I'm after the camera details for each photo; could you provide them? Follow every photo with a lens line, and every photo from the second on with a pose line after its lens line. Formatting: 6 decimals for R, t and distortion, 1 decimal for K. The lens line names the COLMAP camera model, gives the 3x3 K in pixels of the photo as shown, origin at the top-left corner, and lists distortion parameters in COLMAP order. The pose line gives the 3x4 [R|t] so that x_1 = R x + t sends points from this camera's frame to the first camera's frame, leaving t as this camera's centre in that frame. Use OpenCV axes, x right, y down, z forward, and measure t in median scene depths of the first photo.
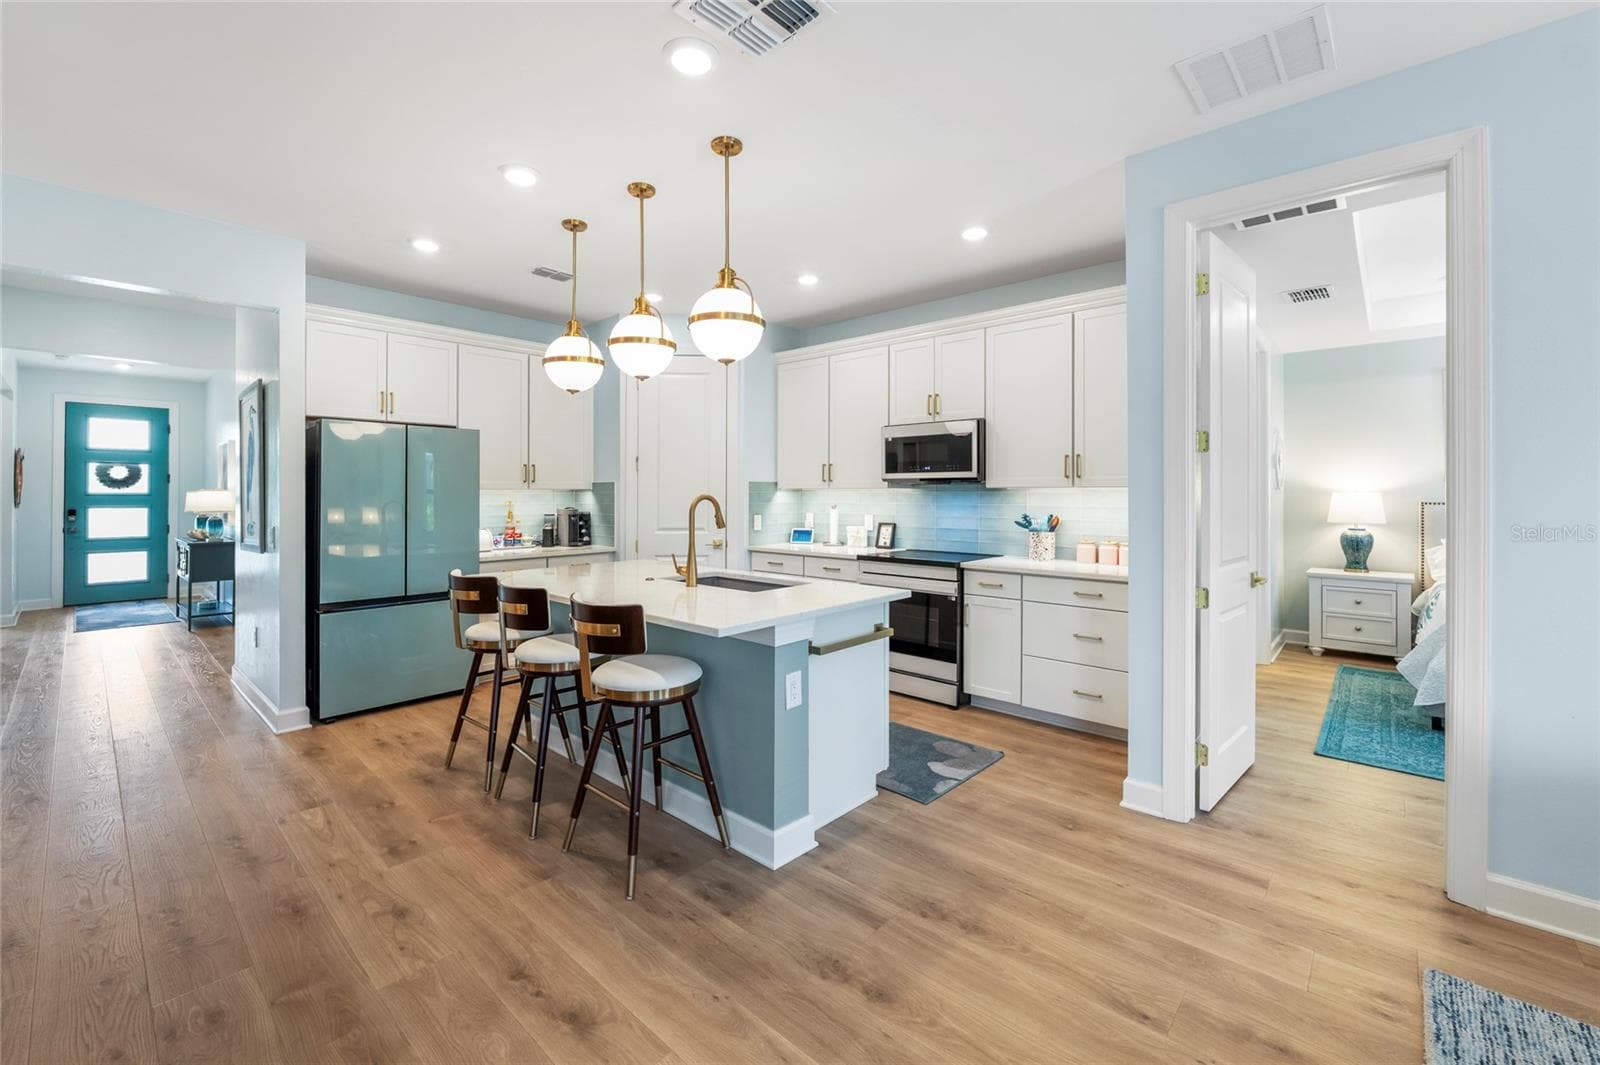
lens RADIAL K [[656.6, 0, 789.5], [0, 656.6, 494.0], [0, 0, 1]] dist [-0.002485, 0.000318]
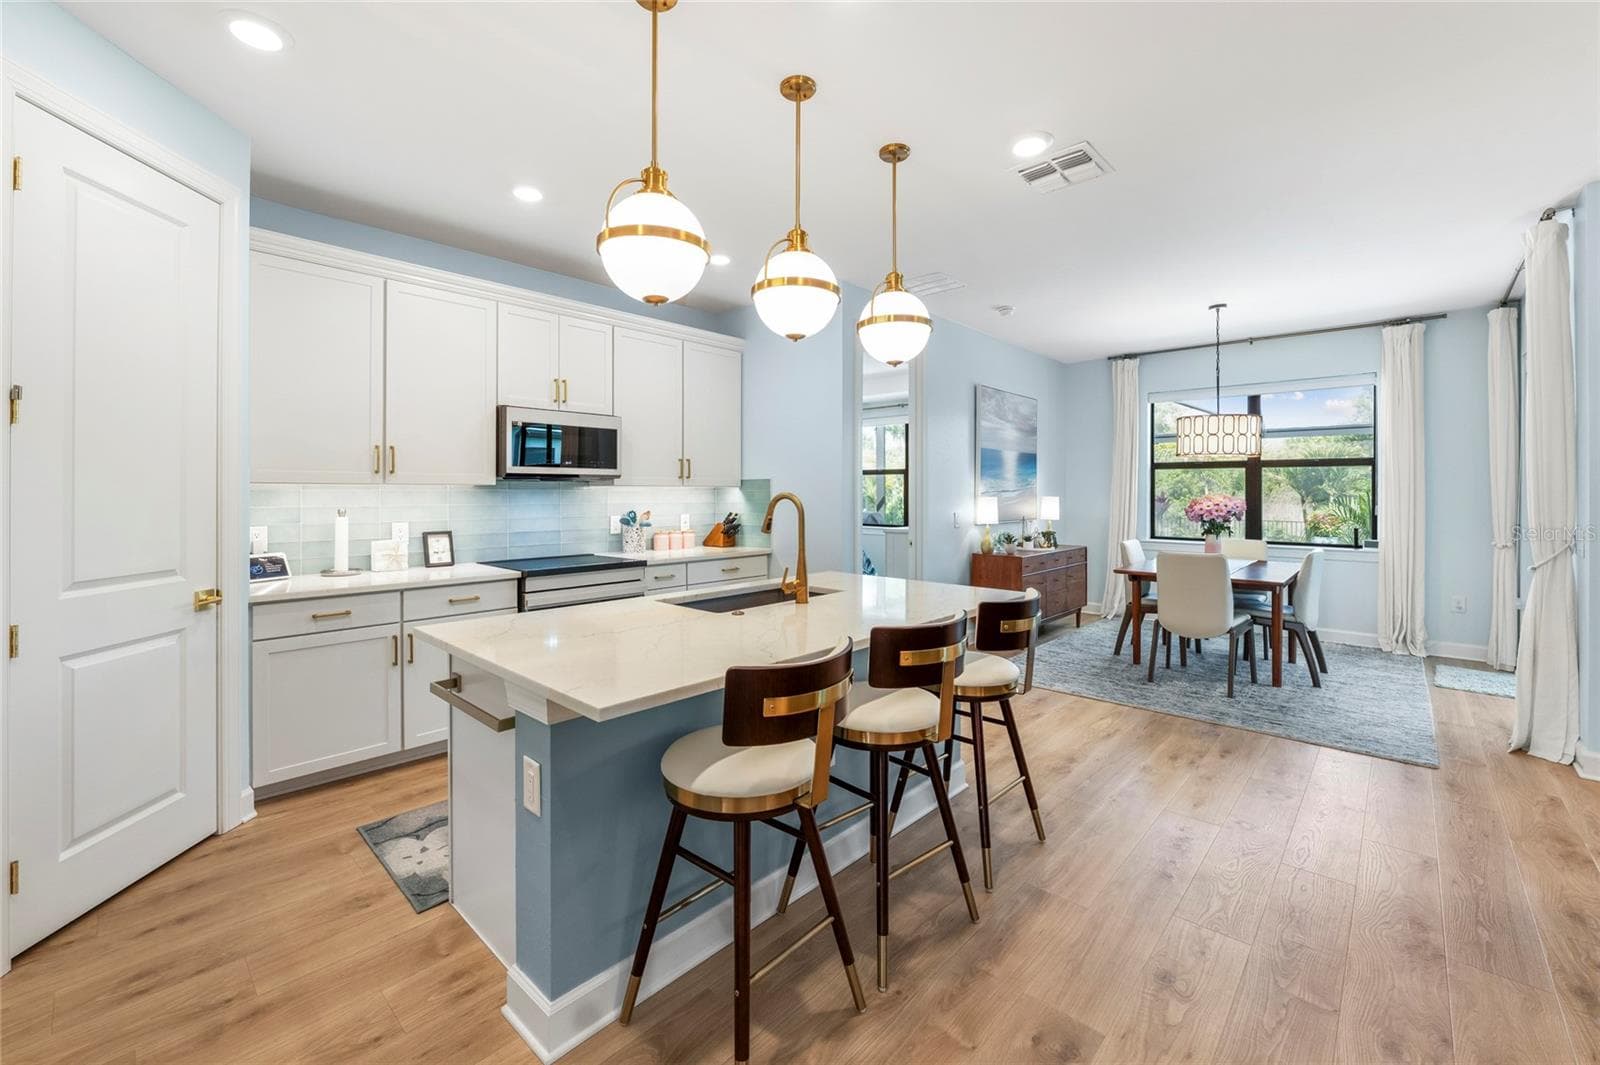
lens RADIAL K [[656.6, 0, 803.1], [0, 656.6, 488.5], [0, 0, 1]] dist [-0.002485, 0.000318]
pose [[0.003730, 0.004280, 0.999984, -0.708577], [0.001404, 0.999990, -0.004285, -0.000208], [-0.999992, 0.001420, 0.003724, 0.715072]]
